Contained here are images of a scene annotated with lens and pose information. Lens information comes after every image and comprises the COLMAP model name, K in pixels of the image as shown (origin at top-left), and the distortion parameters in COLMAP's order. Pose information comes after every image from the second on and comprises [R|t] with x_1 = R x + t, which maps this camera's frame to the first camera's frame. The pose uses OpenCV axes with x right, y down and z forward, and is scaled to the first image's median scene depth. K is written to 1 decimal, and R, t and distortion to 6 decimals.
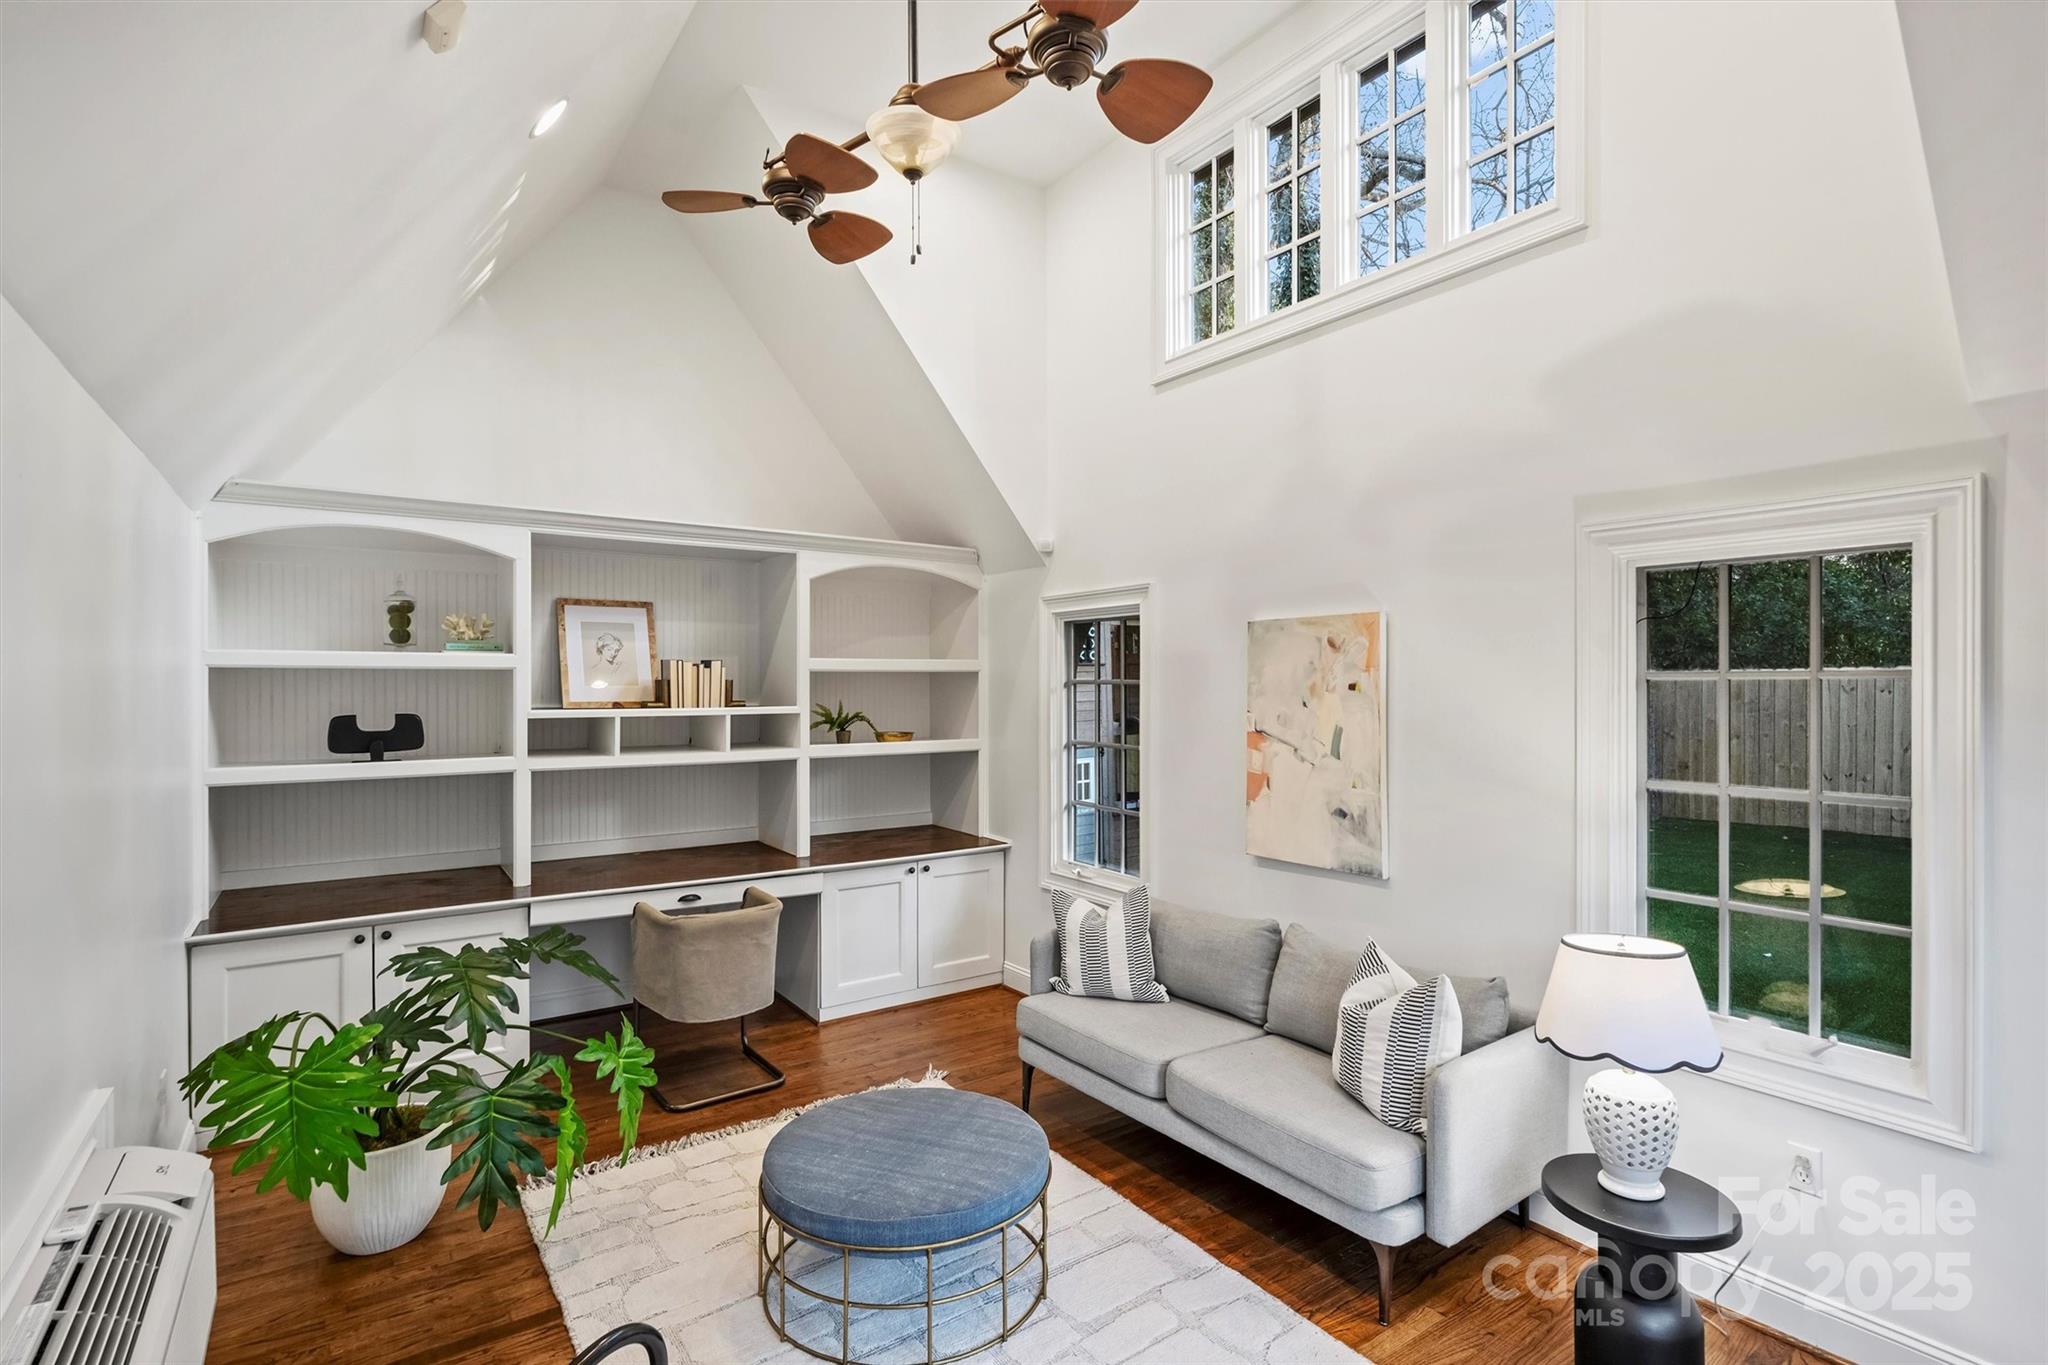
lens RADIAL K [[963.3, 0, 1016.2], [0, 963.3, 685.3], [0, 0, 1]] dist [-0.002599, -0.000077]
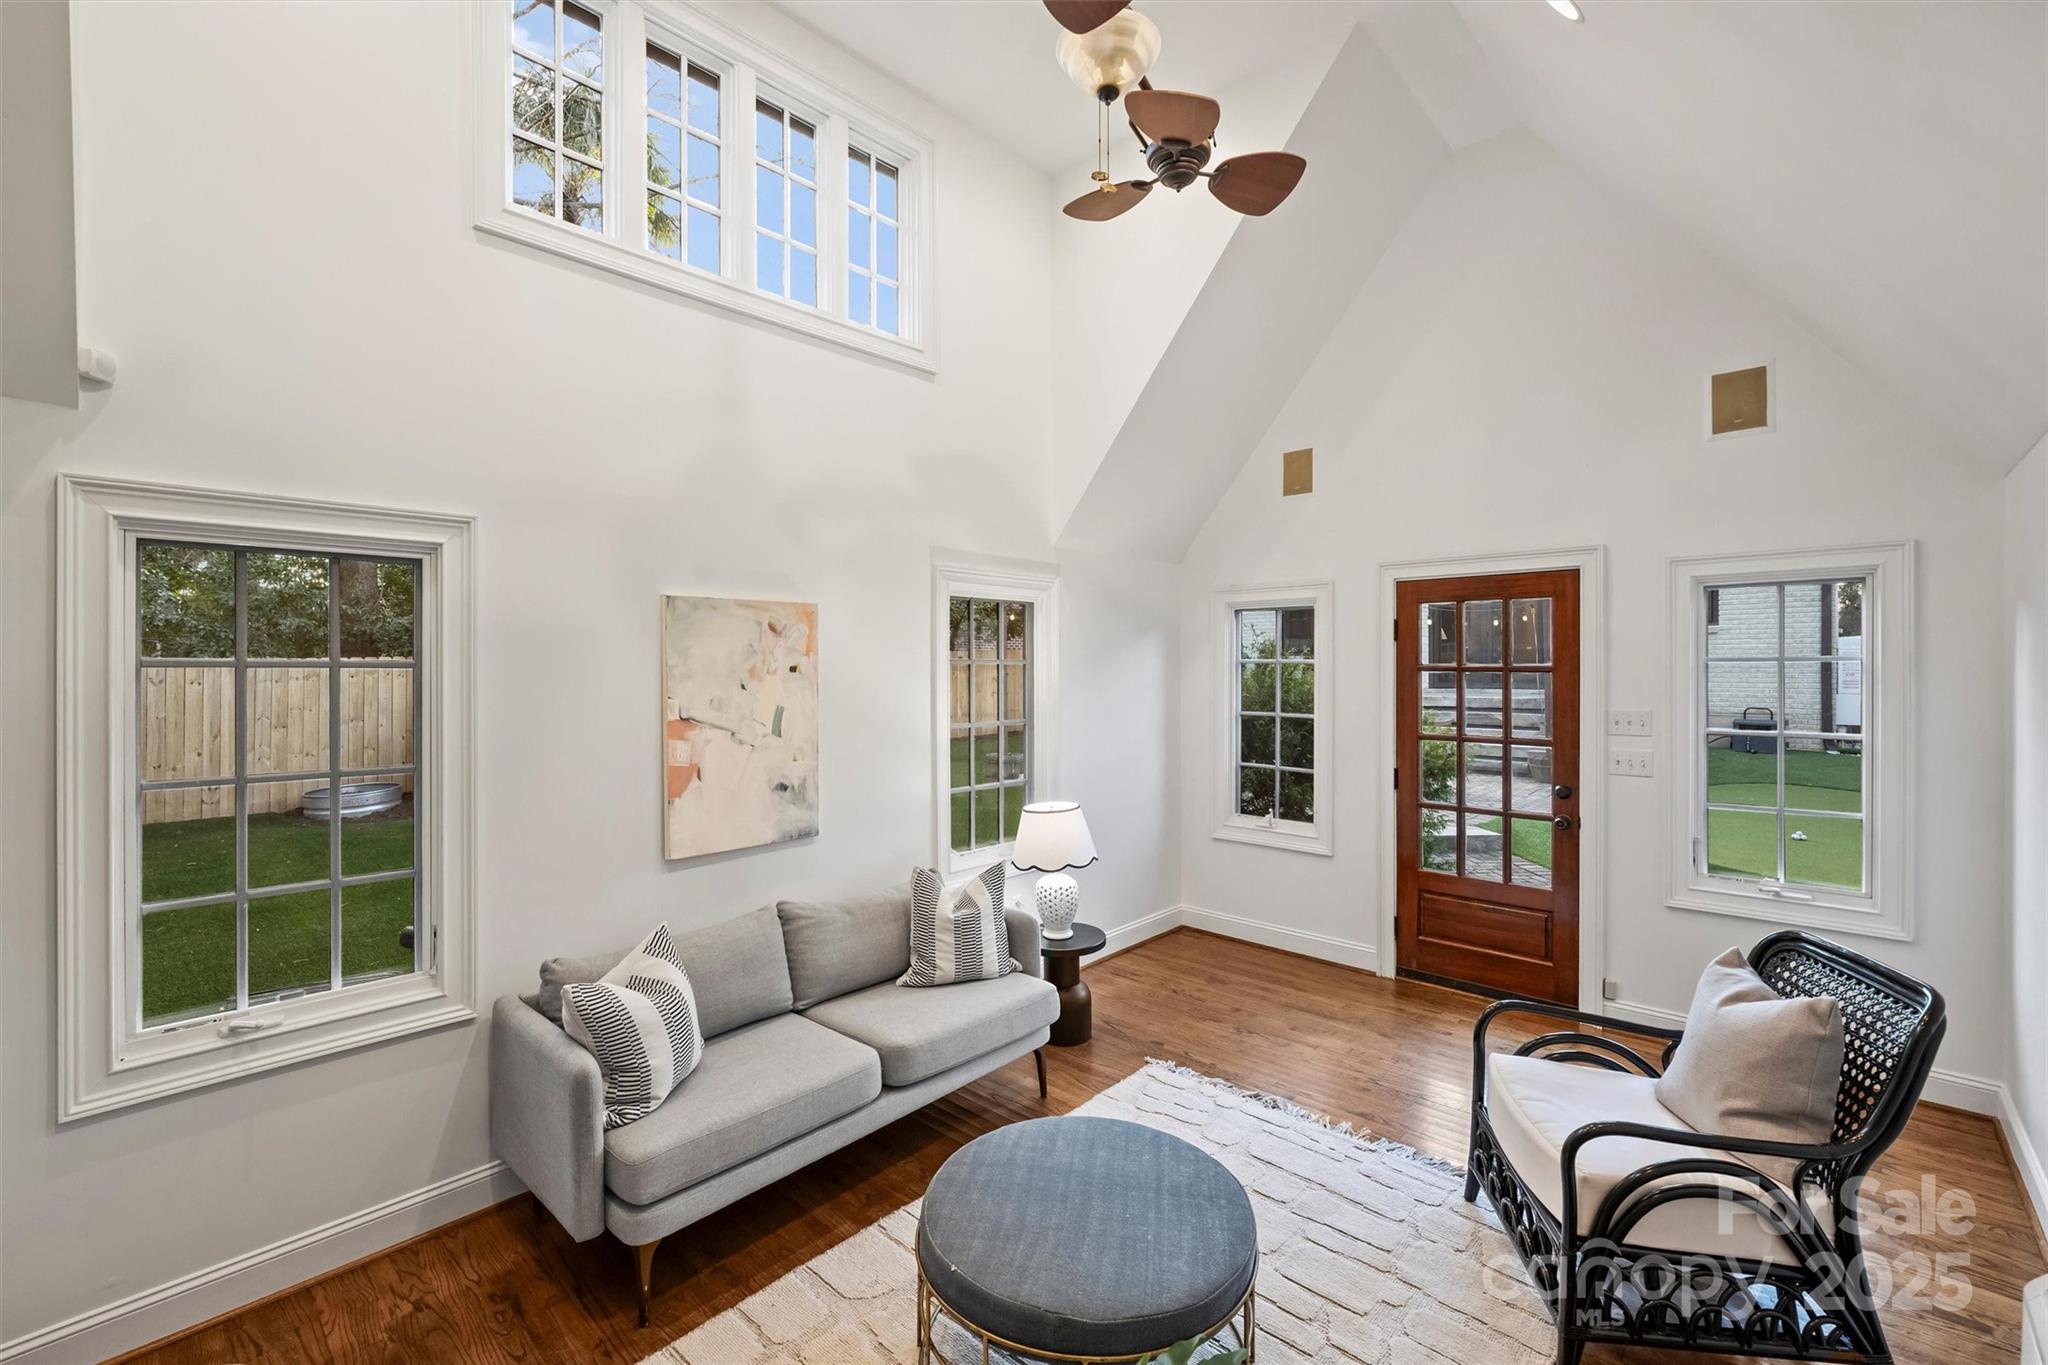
lens RADIAL K [[868.5, 0, 1016.2], [0, 868.5, 671.0], [0, 0, 1]] dist [-0.001155, -0.000117]
pose [[-0.199984, 0.002897, 0.979795, -0.654392], [0.009271, 0.999956, -0.001064, 0.007018], [-0.979755, 0.008870, -0.200003, 0.925567]]
